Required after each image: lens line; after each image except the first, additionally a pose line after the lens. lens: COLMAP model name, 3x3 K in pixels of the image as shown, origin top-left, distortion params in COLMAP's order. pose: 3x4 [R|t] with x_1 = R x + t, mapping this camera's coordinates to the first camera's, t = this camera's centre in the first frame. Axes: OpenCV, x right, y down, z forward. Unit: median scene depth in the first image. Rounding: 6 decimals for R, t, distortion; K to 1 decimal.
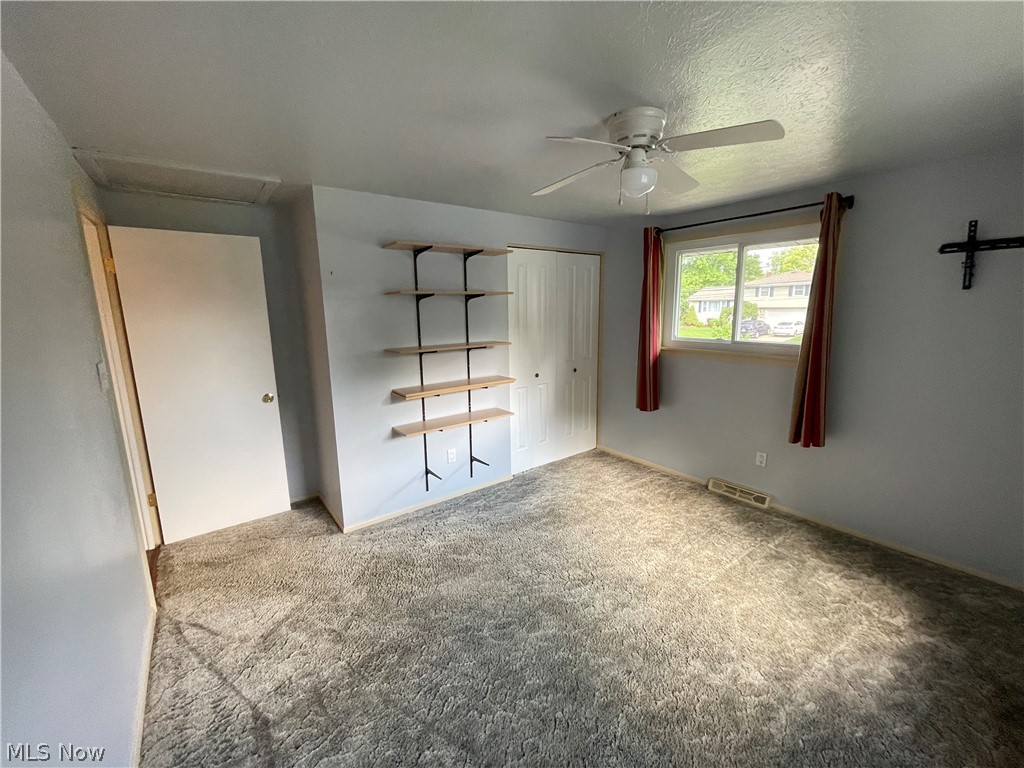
lens RADIAL K [[412.7, 0, 504.7], [0, 412.7, 381.8], [0, 0, 1]] dist [-0.001891, -0.000171]
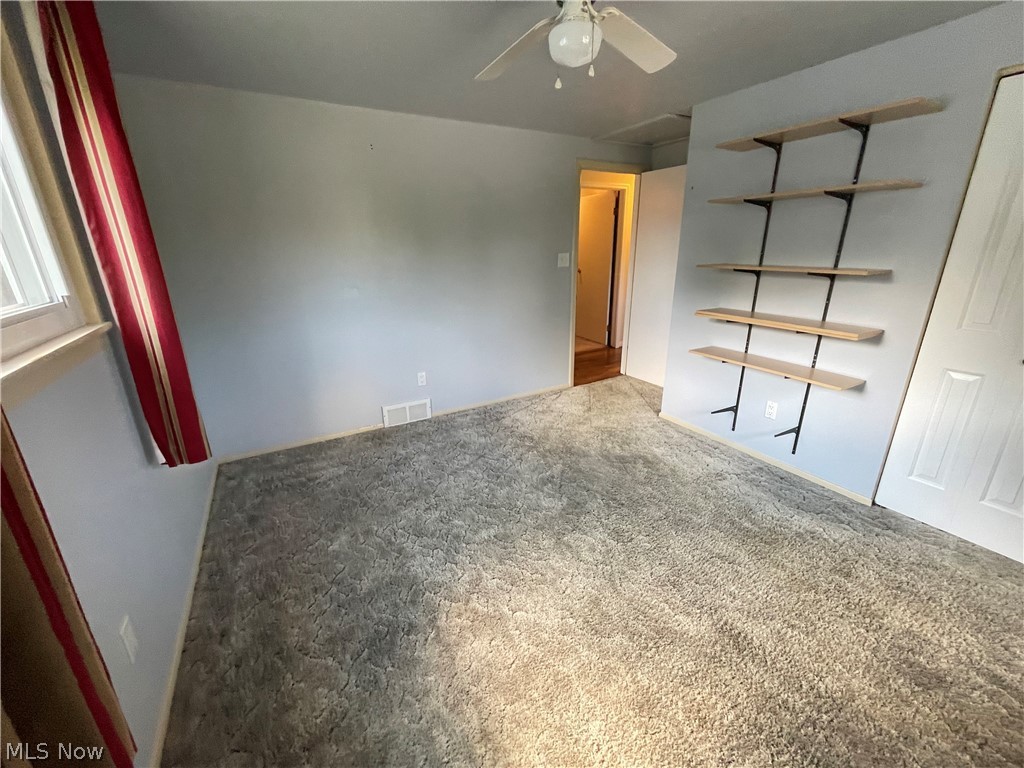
lens RADIAL K [[412.7, 0, 505.3], [0, 412.7, 381.8], [0, 0, 1]] dist [-0.001891, -0.000171]
pose [[-0.124306, 0.341090, -0.931775, 0.711246], [-0.155290, 0.920799, 0.357790, -0.083707], [0.980017, 0.189171, -0.061493, 0.565648]]
